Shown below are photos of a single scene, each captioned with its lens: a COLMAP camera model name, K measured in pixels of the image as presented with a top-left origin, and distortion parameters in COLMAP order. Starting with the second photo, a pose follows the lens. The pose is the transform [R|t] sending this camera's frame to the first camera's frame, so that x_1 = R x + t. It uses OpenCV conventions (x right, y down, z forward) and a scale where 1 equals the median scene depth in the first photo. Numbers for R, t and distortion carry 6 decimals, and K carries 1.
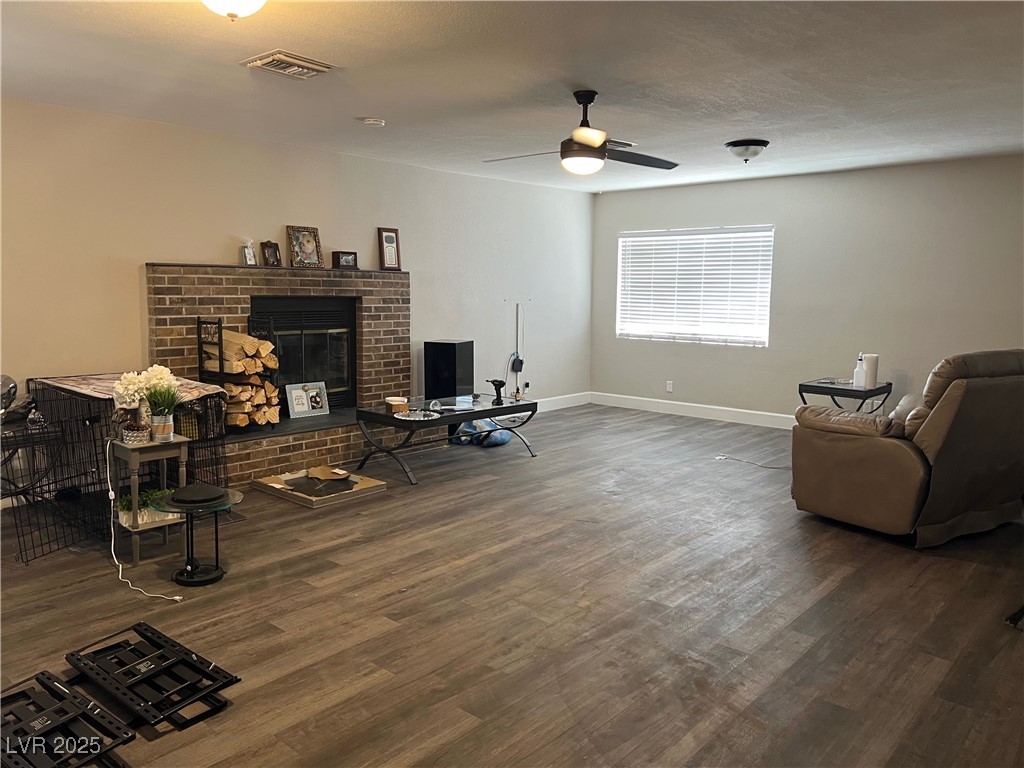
lens RADIAL K [[767.4, 0, 518.1], [0, 767.4, 382.4], [0, 0, 1]] dist [0.058586, -0.069827]
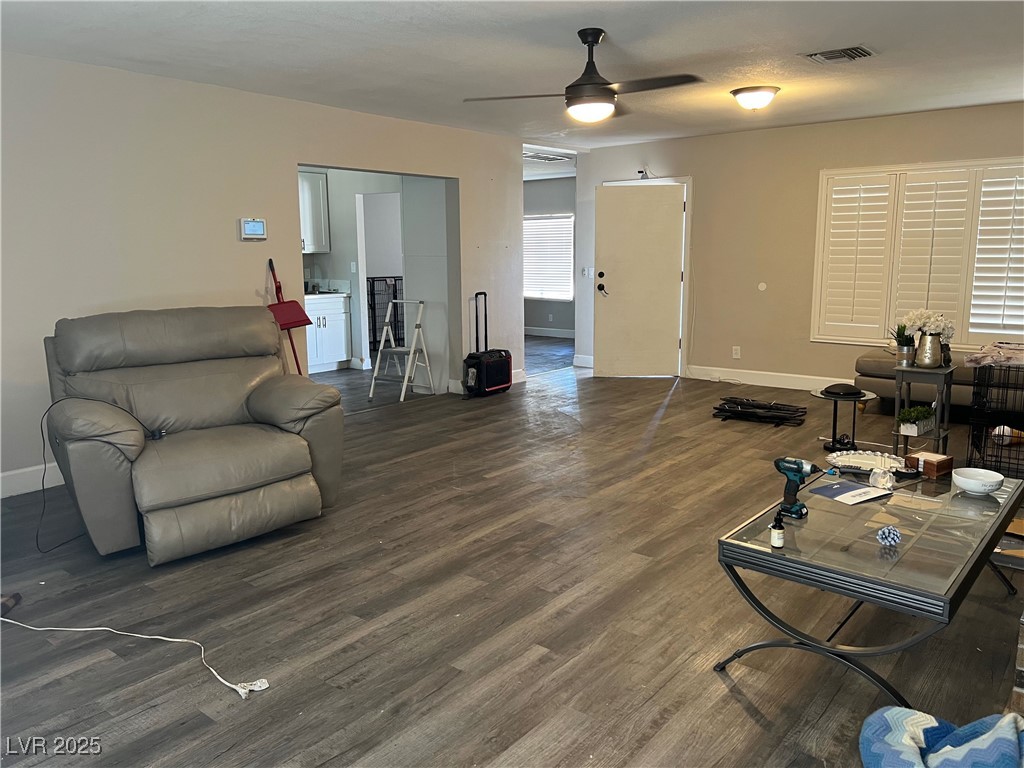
lens RADIAL K [[767.4, 0, 513.0], [0, 767.4, 379.9], [0, 0, 1]] dist [0.058586, -0.069827]
pose [[-0.999291, 0.003659, -0.037474, 0.172633], [-0.007459, 0.956304, 0.292279, -0.198676], [0.036906, 0.292352, -0.955599, 1.604783]]
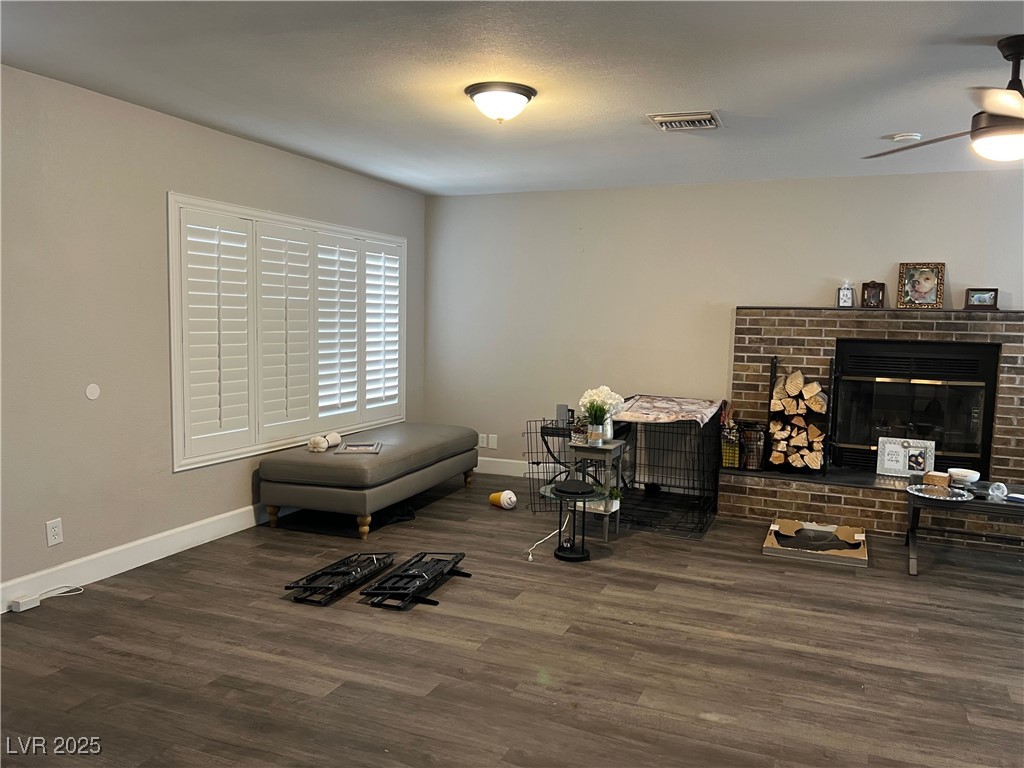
lens RADIAL K [[767.4, 0, 517.3], [0, 767.4, 391.6], [0, 0, 1]] dist [0.058586, -0.069827]
pose [[0.316560, 0.087629, -0.944516, 0.489777], [-0.137413, 0.989457, 0.045744, -0.037245], [0.938567, 0.115308, 0.325264, 0.335165]]
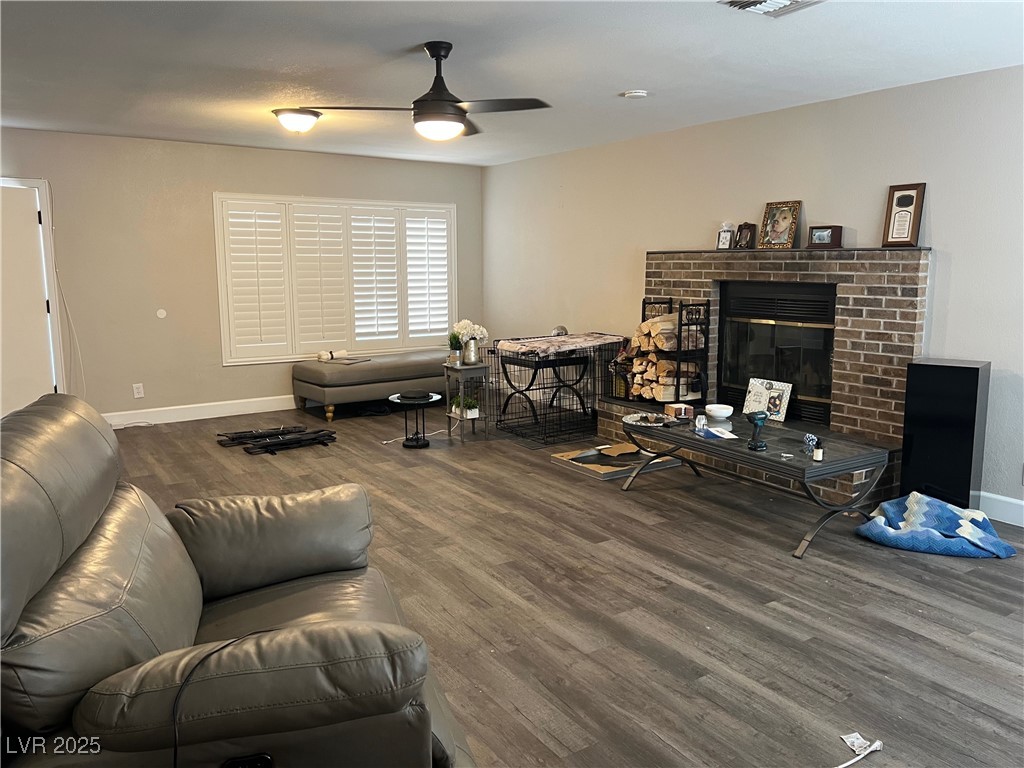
lens RADIAL K [[767.4, 0, 510.1], [0, 767.4, 378.8], [0, 0, 1]] dist [0.058586, -0.069827]
pose [[-0.263868, 0.134427, -0.955146, 0.758624], [-0.123366, 0.977405, 0.171641, -0.135744], [0.956637, 0.163122, -0.241322, 1.088296]]
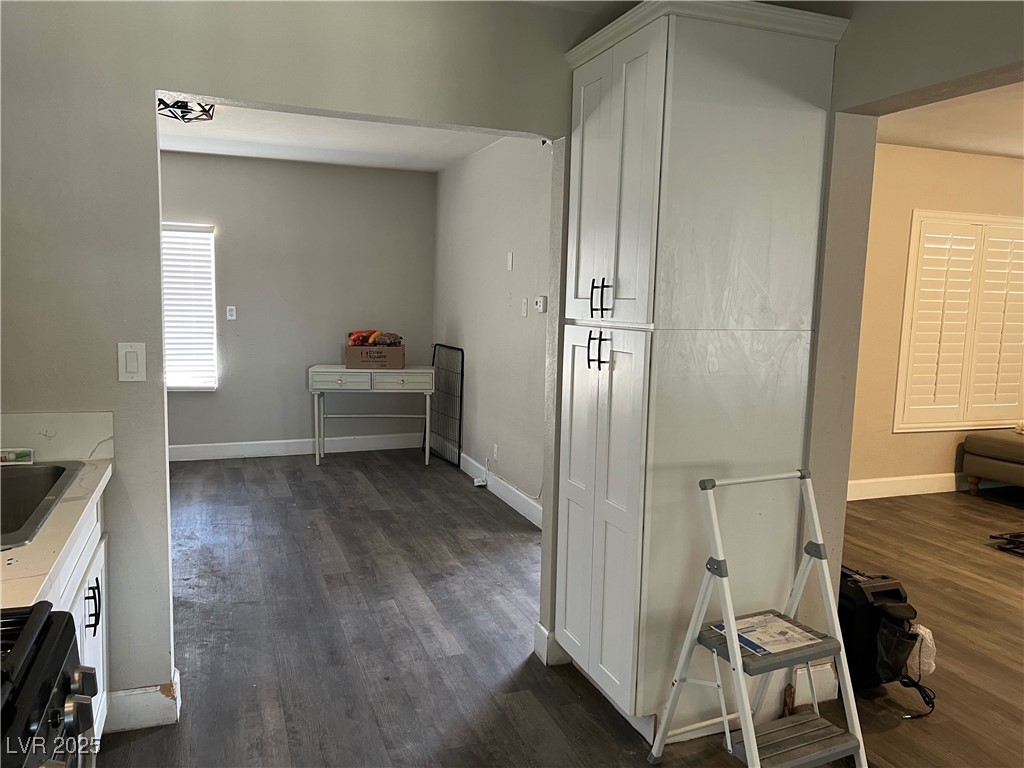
lens RADIAL K [[767.4, 0, 508.9], [0, 767.4, 386.0], [0, 0, 1]] dist [0.058586, -0.069827]
pose [[-0.479382, 0.083355, -0.873639, 0.755947], [-0.140477, 0.975355, 0.170143, -0.029318], [0.866290, 0.204290, -0.455858, 0.283525]]
